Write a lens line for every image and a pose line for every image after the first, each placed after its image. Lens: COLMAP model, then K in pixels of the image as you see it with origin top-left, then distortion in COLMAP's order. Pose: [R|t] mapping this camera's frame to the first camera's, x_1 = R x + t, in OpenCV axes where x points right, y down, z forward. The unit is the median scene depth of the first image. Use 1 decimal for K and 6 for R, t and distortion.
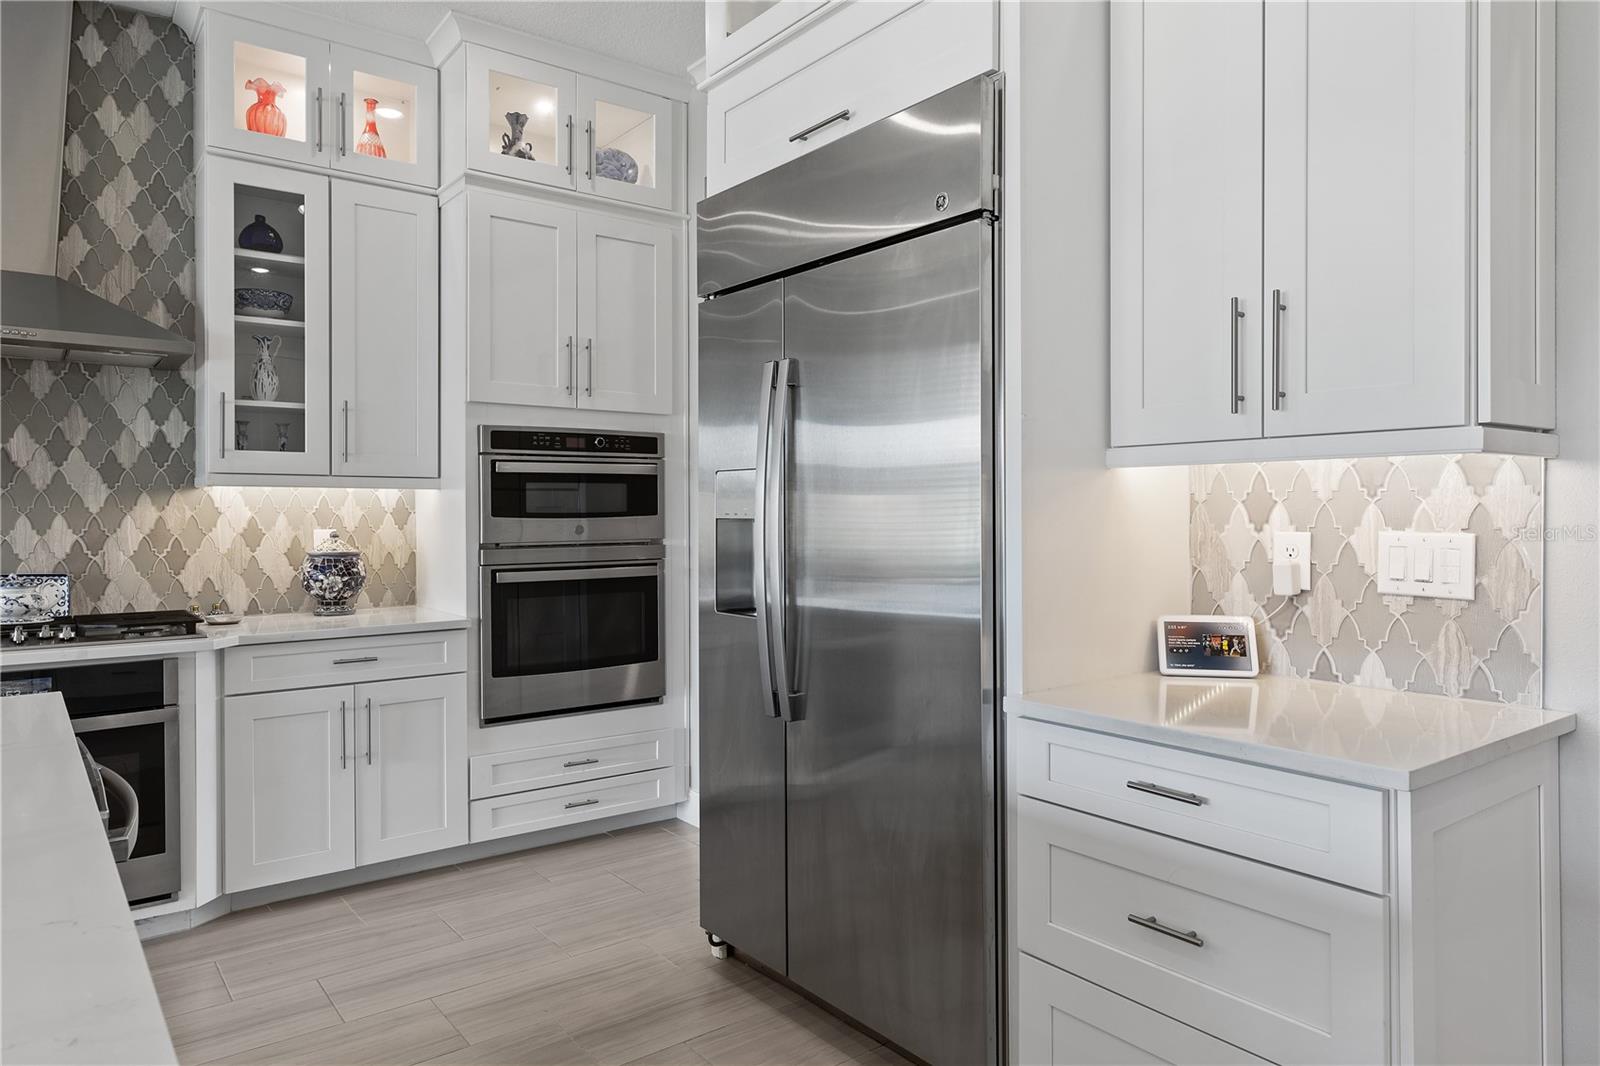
lens RADIAL K [[1021.1, 0, 801.2], [0, 1021.1, 511.7], [0, 0, 1]] dist [0.008349, -0.003494]
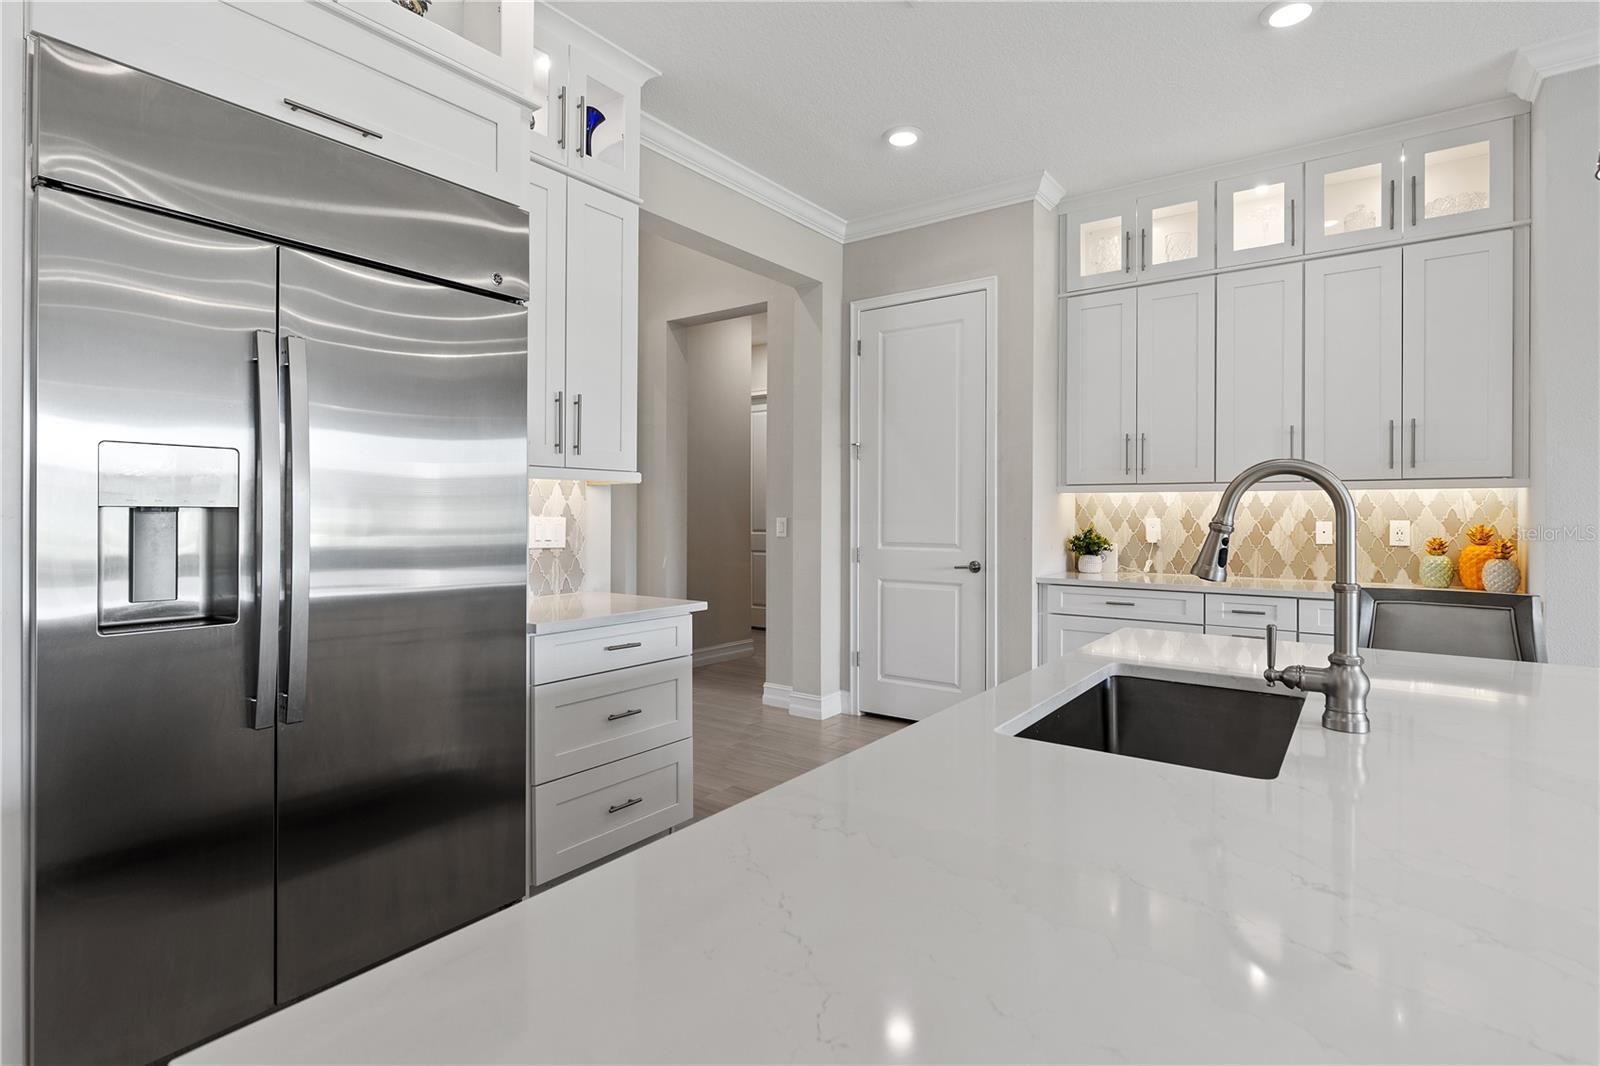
lens RADIAL K [[803.5, 0, 795.7], [0, 803.5, 517.2], [0, 0, 1]] dist [0.000868, 0.000165]
pose [[-0.285066, -0.002495, 0.958505, -0.588070], [-0.002901, 0.999994, 0.001741, 0.008651], [-0.958504, -0.002284, -0.285071, 0.531078]]
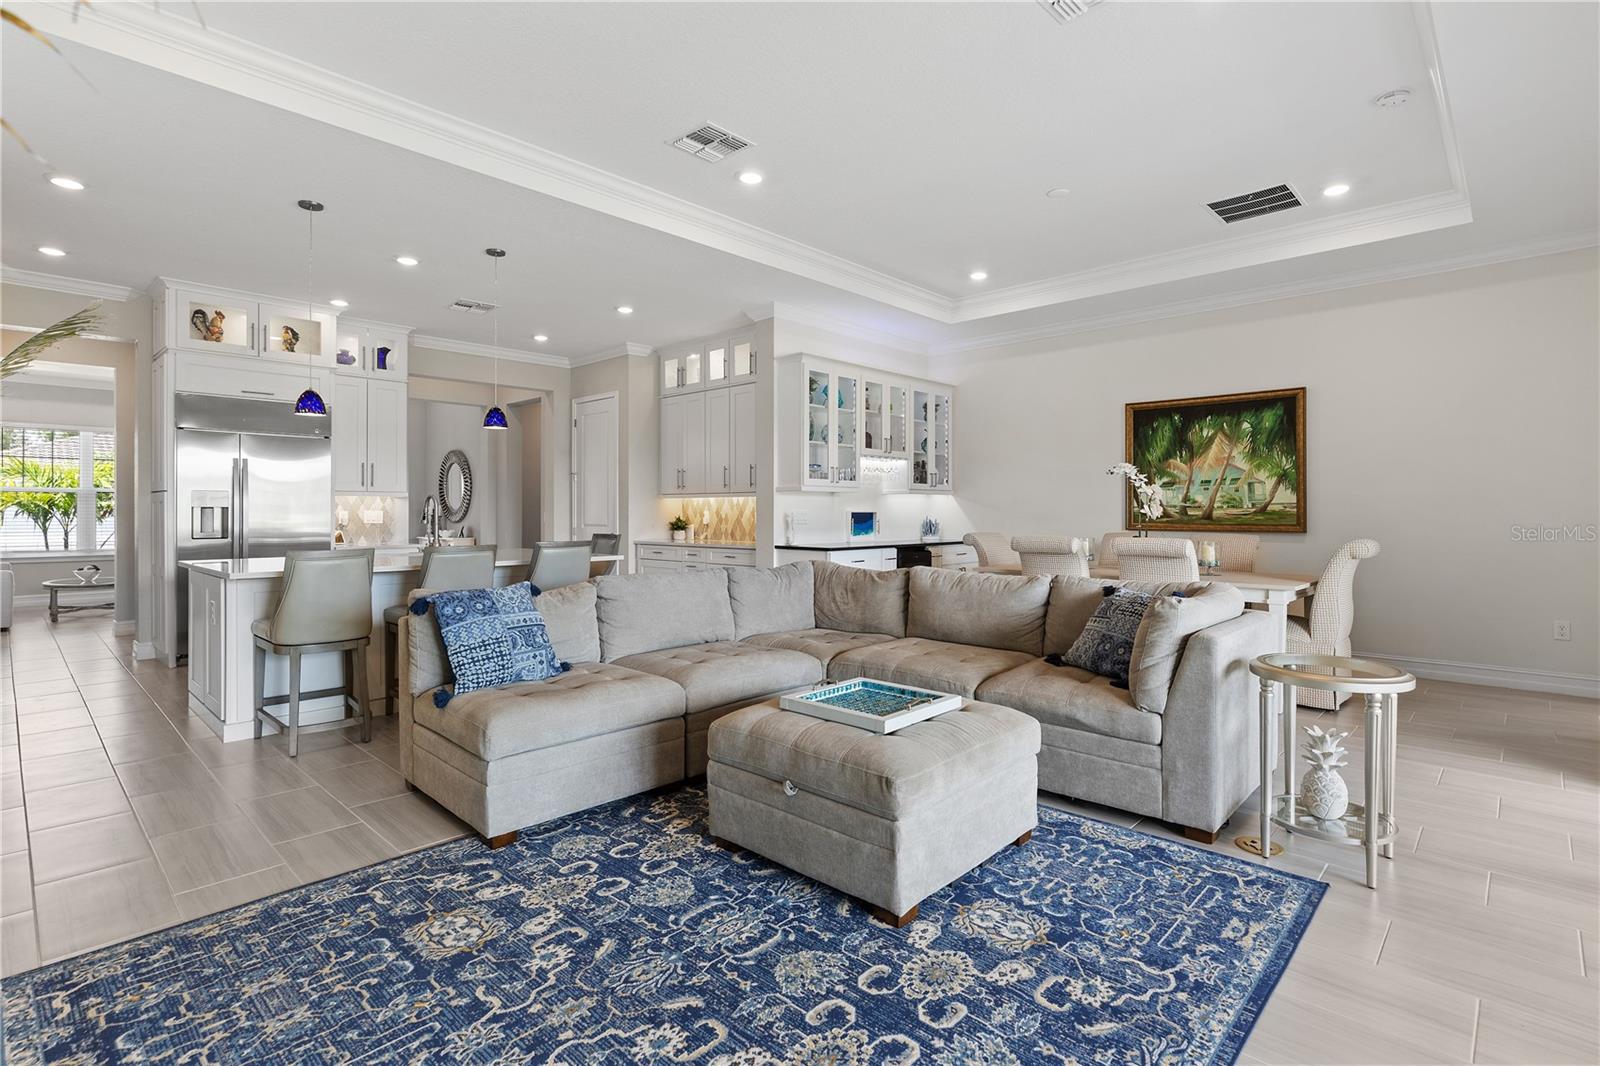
lens RADIAL K [[803.5, 0, 797.5], [0, 803.5, 532.8], [0, 0, 1]] dist [0.000868, 0.000165]
pose [[-0.143533, -0.019009, 0.989463, -2.054679], [0.002360, 0.999806, 0.019550, 0.030637], [-0.989643, 0.005142, -0.143460, -0.325031]]
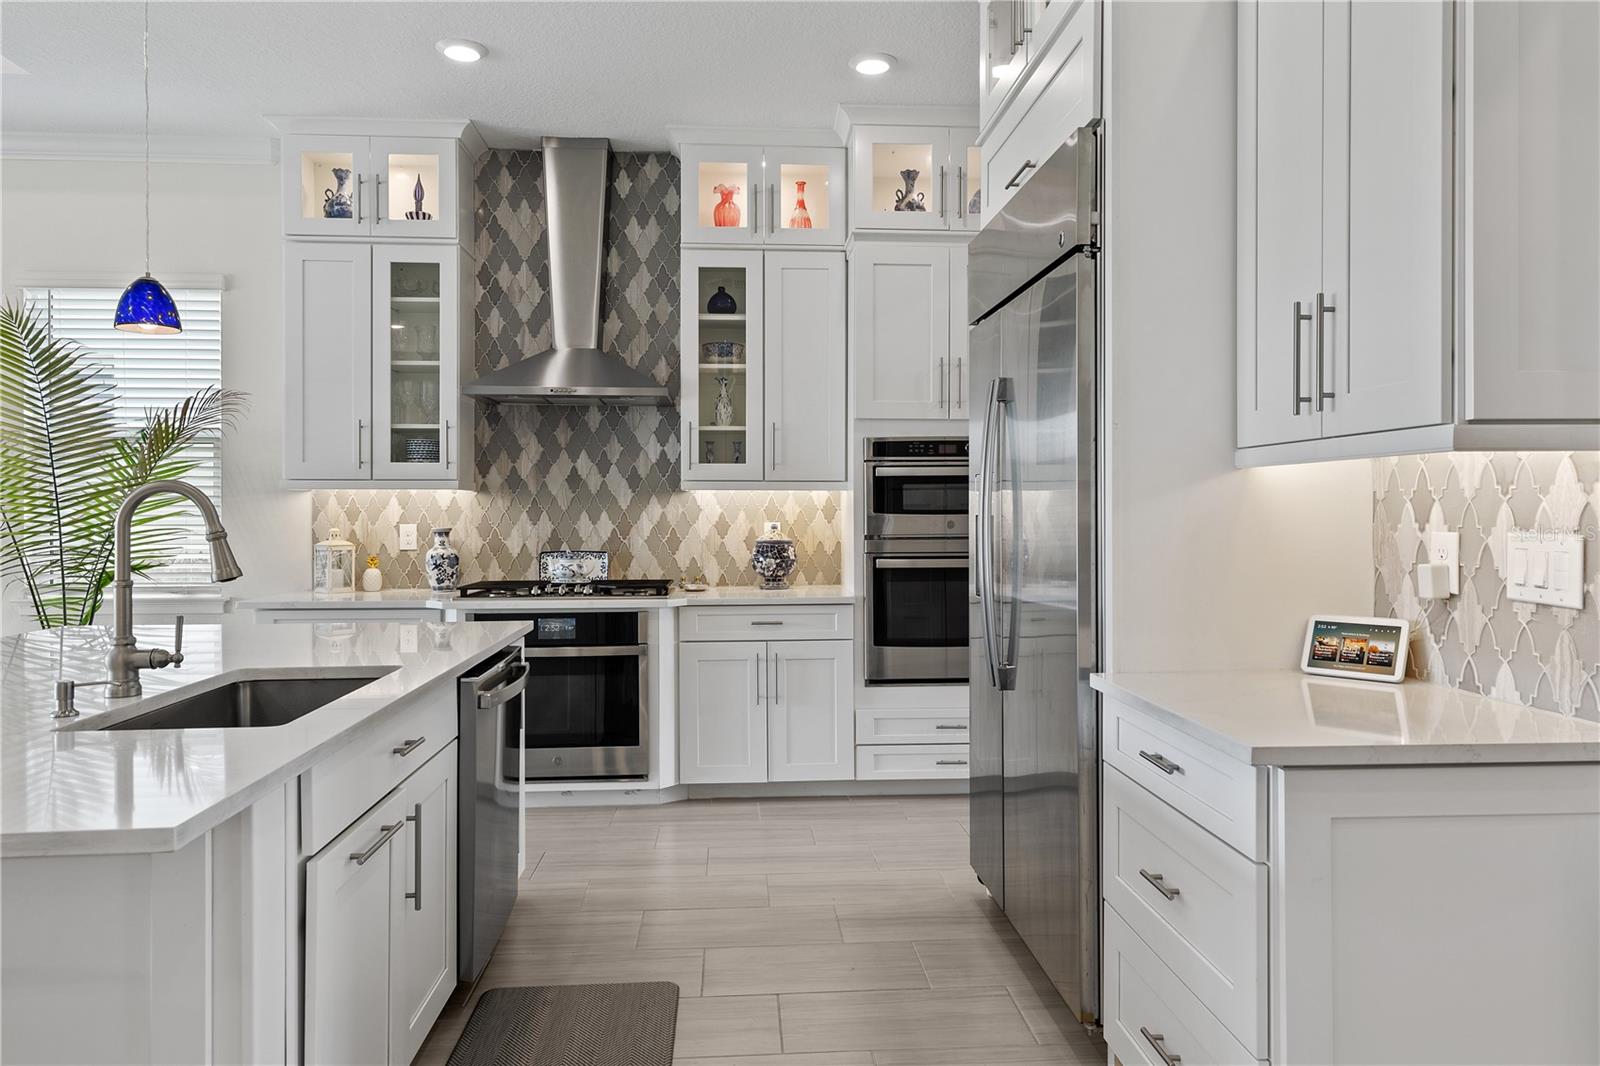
lens RADIAL K [[1021.1, 0, 771.9], [0, 1021.1, 511.1], [0, 0, 1]] dist [0.008349, -0.003494]
pose [[0.830606, 0.002464, -0.556855, 0.295221], [-0.000902, 0.999995, 0.003080, -0.001236], [0.556860, -0.002056, 0.830604, -0.077699]]
